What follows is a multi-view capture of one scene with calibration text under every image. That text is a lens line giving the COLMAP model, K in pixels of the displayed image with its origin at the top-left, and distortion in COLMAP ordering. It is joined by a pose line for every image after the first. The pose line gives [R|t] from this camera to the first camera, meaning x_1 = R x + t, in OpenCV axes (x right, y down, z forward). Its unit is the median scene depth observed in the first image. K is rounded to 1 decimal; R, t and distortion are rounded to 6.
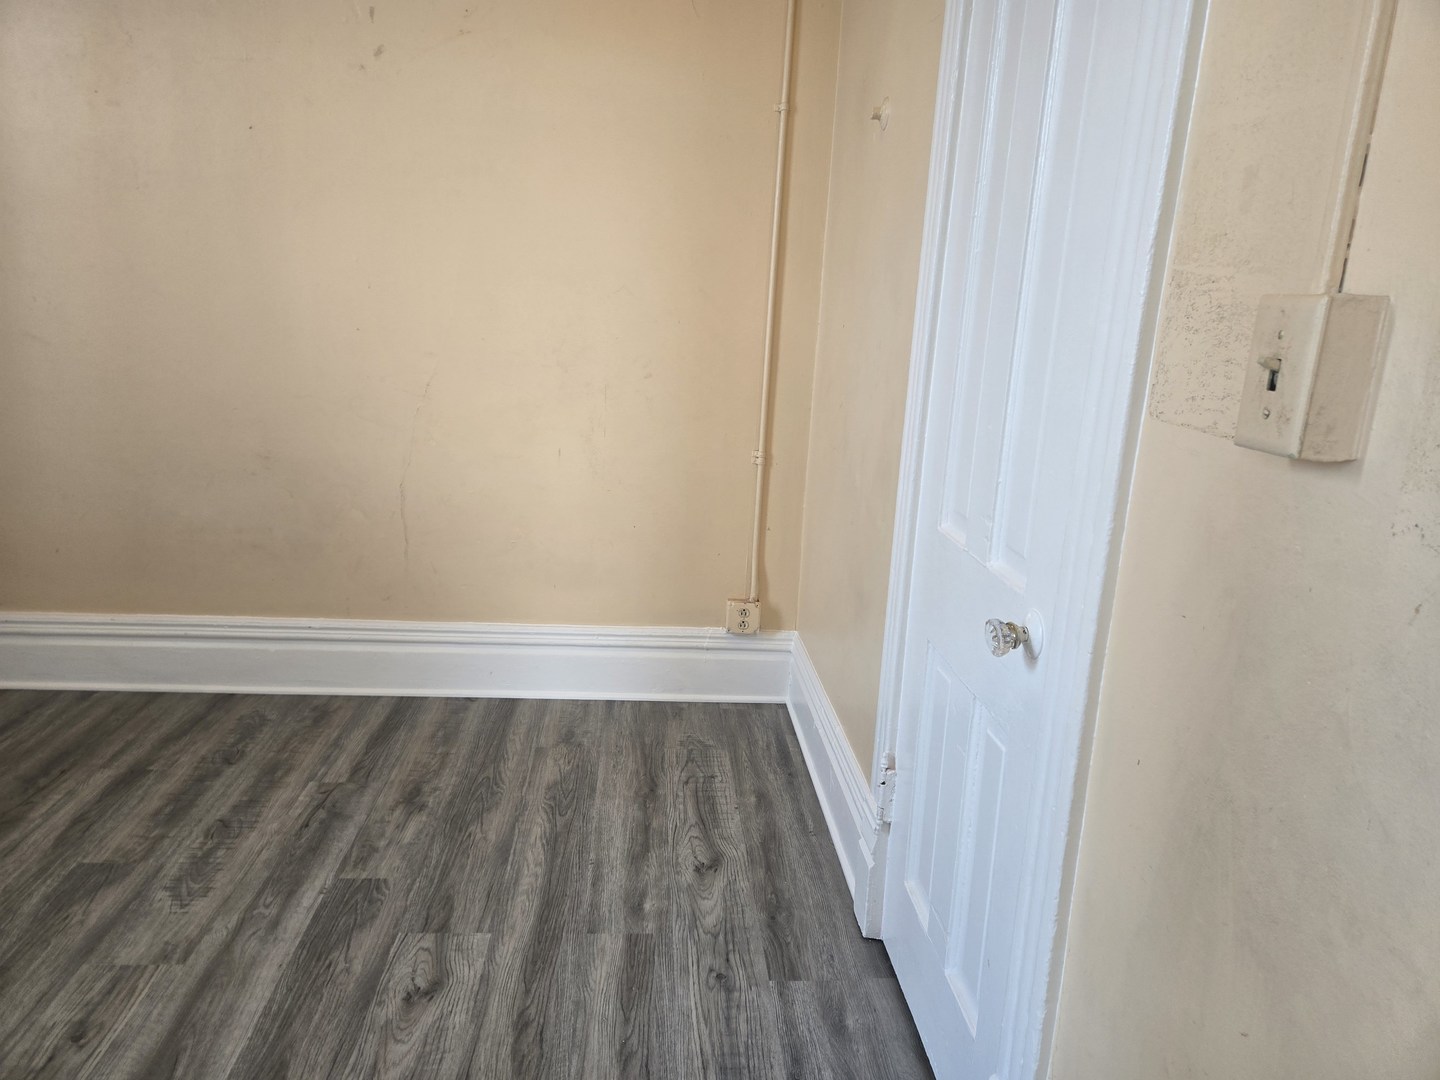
lens RADIAL K [[963.3, 0, 728.3], [0, 963.3, 524.9], [0, 0, 1]] dist [0.048376, -0.037393]
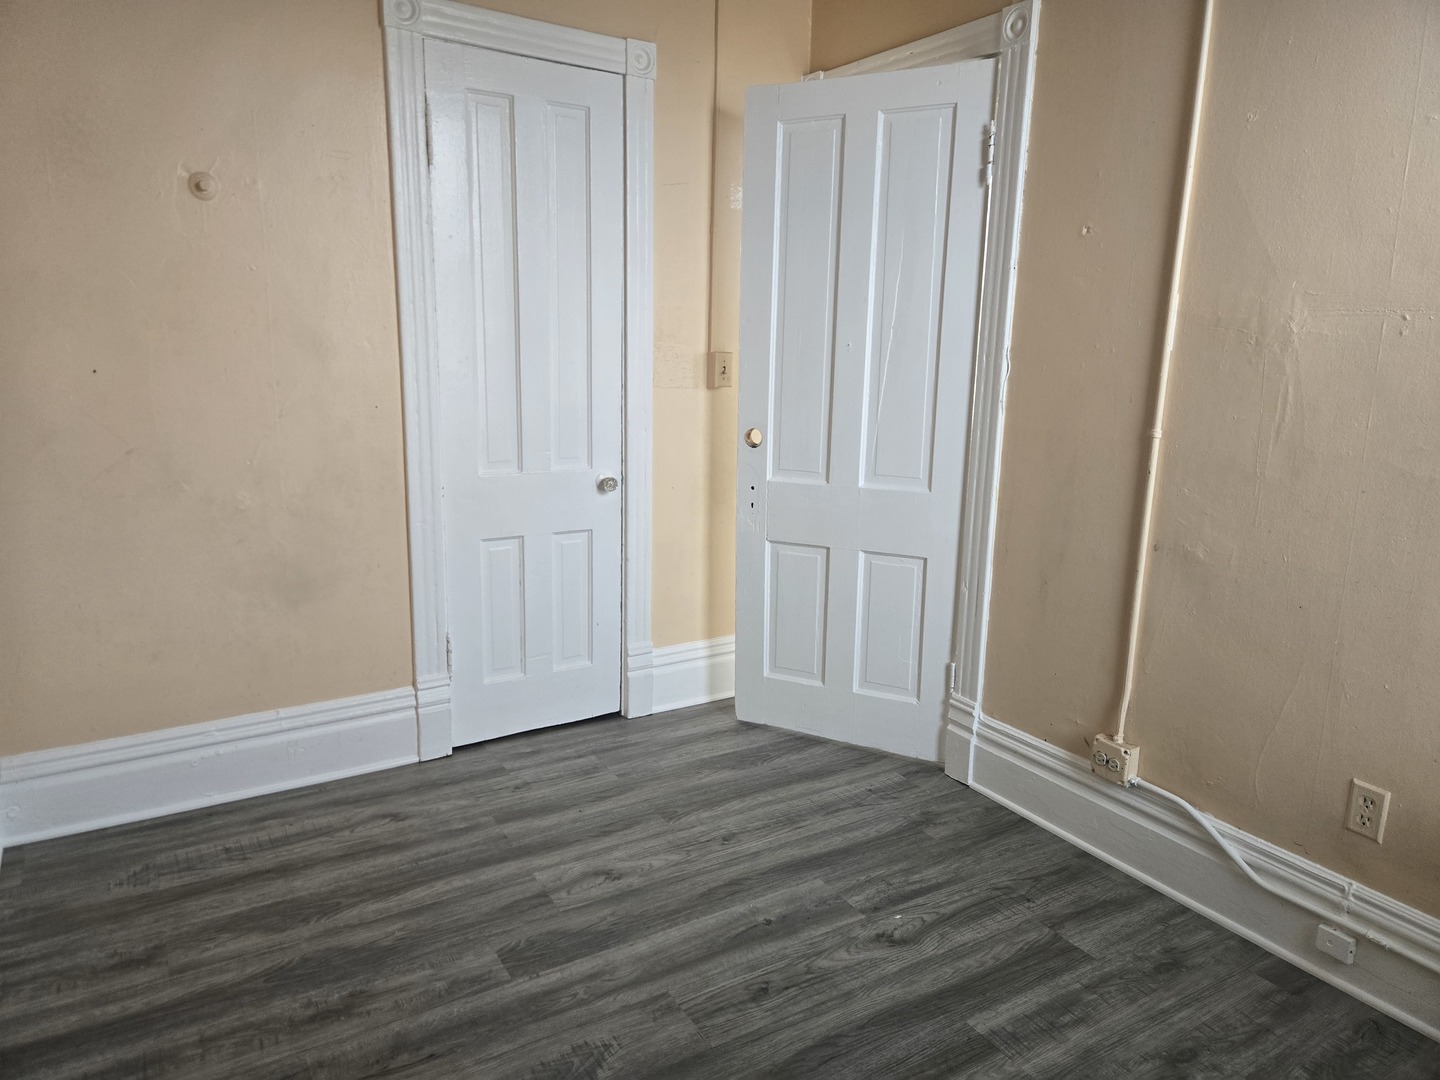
lens RADIAL K [[963.3, 0, 721.1], [0, 963.3, 535.9], [0, 0, 1]] dist [0.048376, -0.037393]
pose [[-0.467310, -0.248753, 0.848377, -1.299695], [0.156087, 0.921313, 0.356116, -0.382192], [-0.870206, 0.298837, -0.391712, 1.144678]]
